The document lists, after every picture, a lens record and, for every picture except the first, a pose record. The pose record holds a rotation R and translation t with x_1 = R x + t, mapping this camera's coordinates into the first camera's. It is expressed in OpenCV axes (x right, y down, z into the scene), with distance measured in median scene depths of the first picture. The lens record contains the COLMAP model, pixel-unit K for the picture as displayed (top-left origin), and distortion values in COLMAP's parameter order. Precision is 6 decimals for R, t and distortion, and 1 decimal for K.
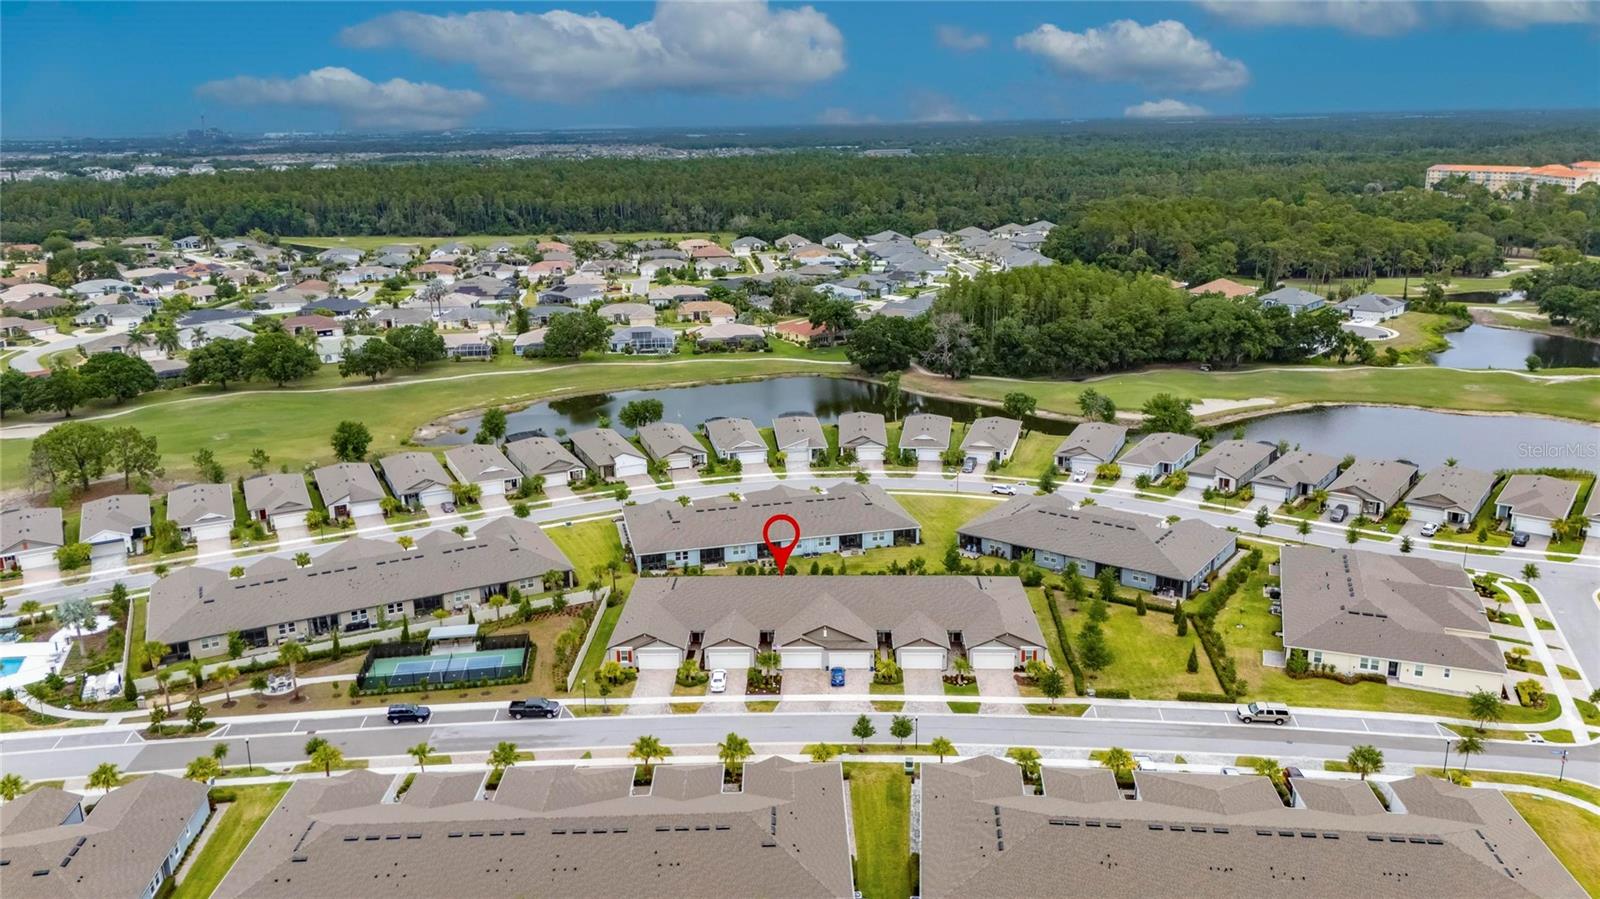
lens RADIAL K [[1164.5, 0, 800.0], [0, 1164.5, 449.5], [0, 0, 1]] dist [0.095527, -0.120660]
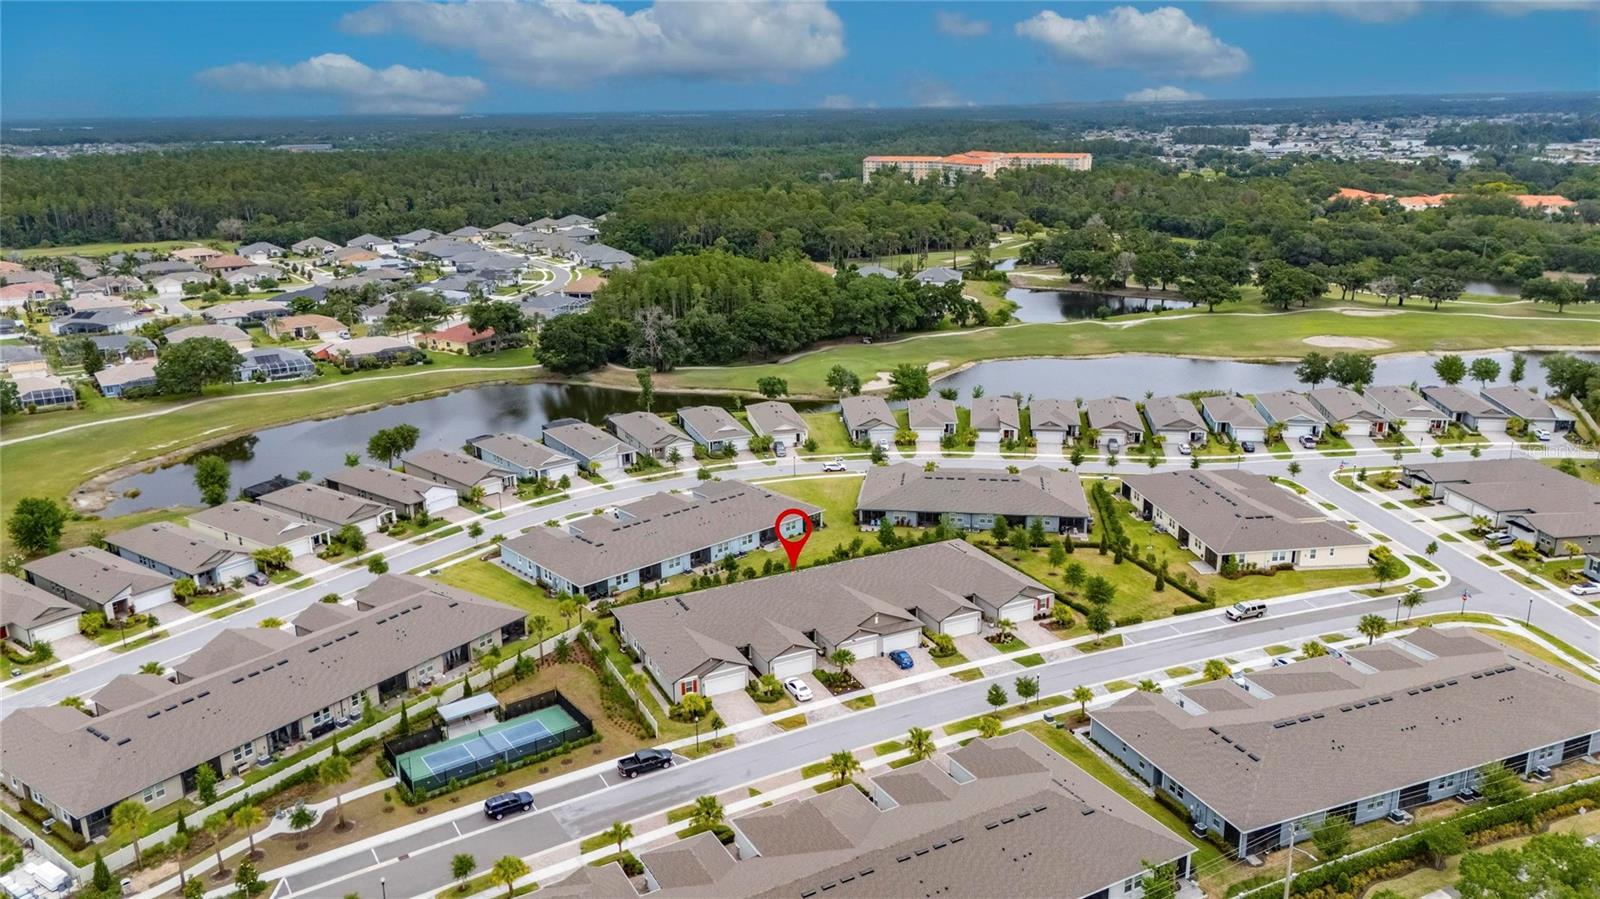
lens RADIAL K [[1164.5, 0, 800.0], [0, 1164.5, 449.5], [0, 0, 1]] dist [0.095527, -0.120660]
pose [[0.884533, -0.128551, 0.448414, -0.222984], [0.126909, 0.991336, 0.033858, -0.014201], [-0.448882, 0.026959, 0.893184, 0.063378]]
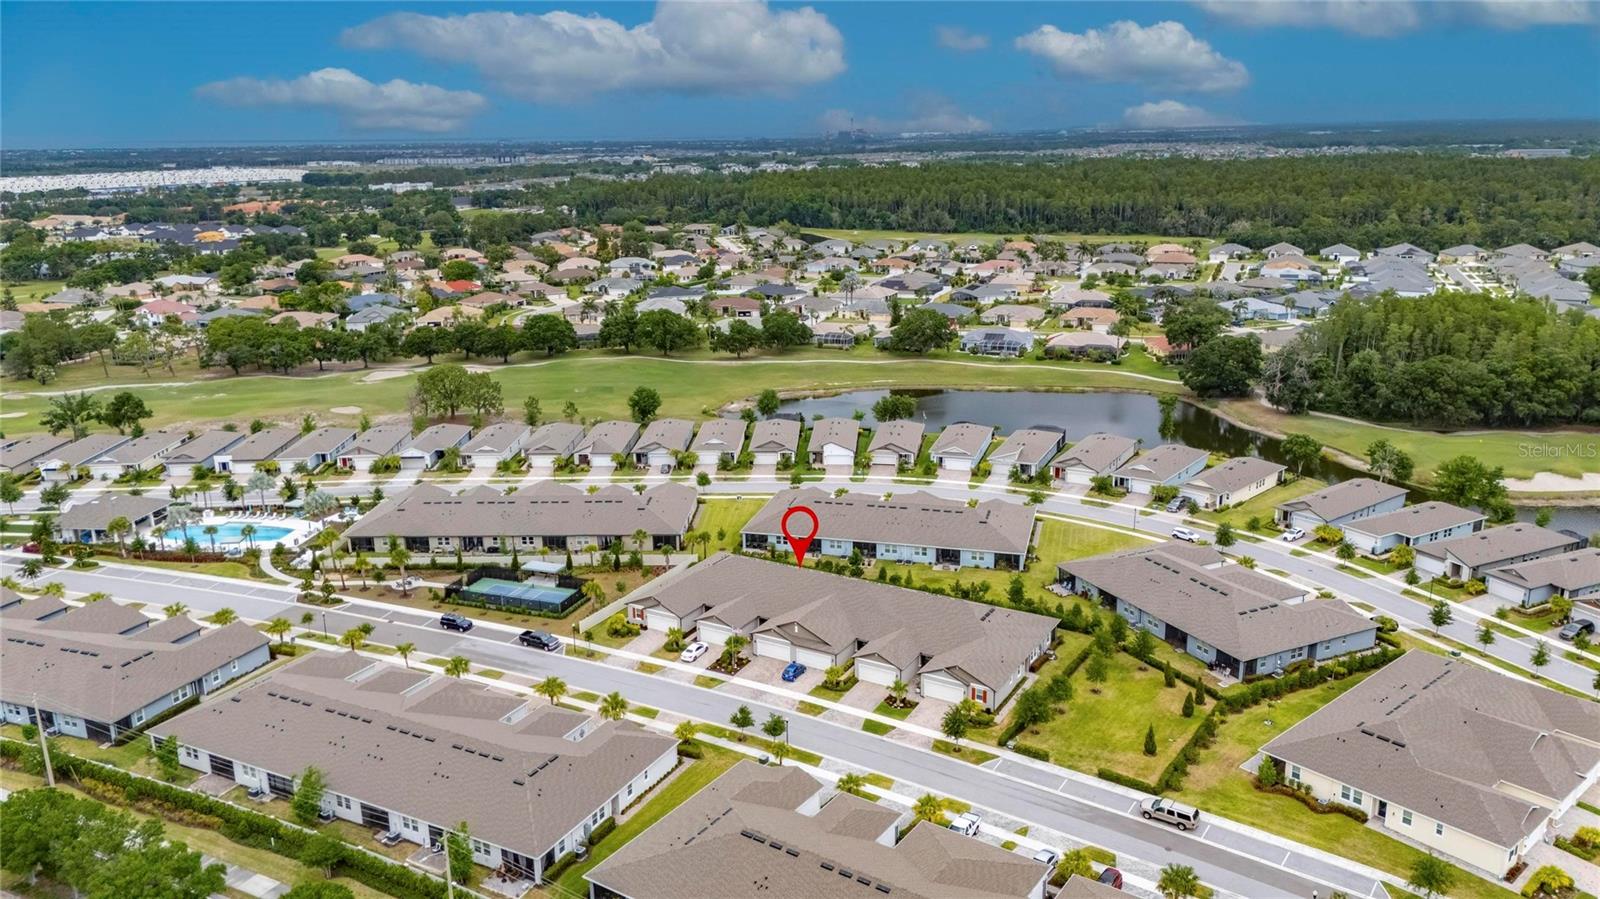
lens RADIAL K [[1164.5, 0, 800.0], [0, 1164.5, 449.5], [0, 0, 1]] dist [0.095527, -0.120660]
pose [[0.879199, 0.128412, -0.458824, 0.227220], [-0.127773, 0.991268, 0.032590, -0.015871], [0.459002, 0.029972, 0.887929, 0.040459]]
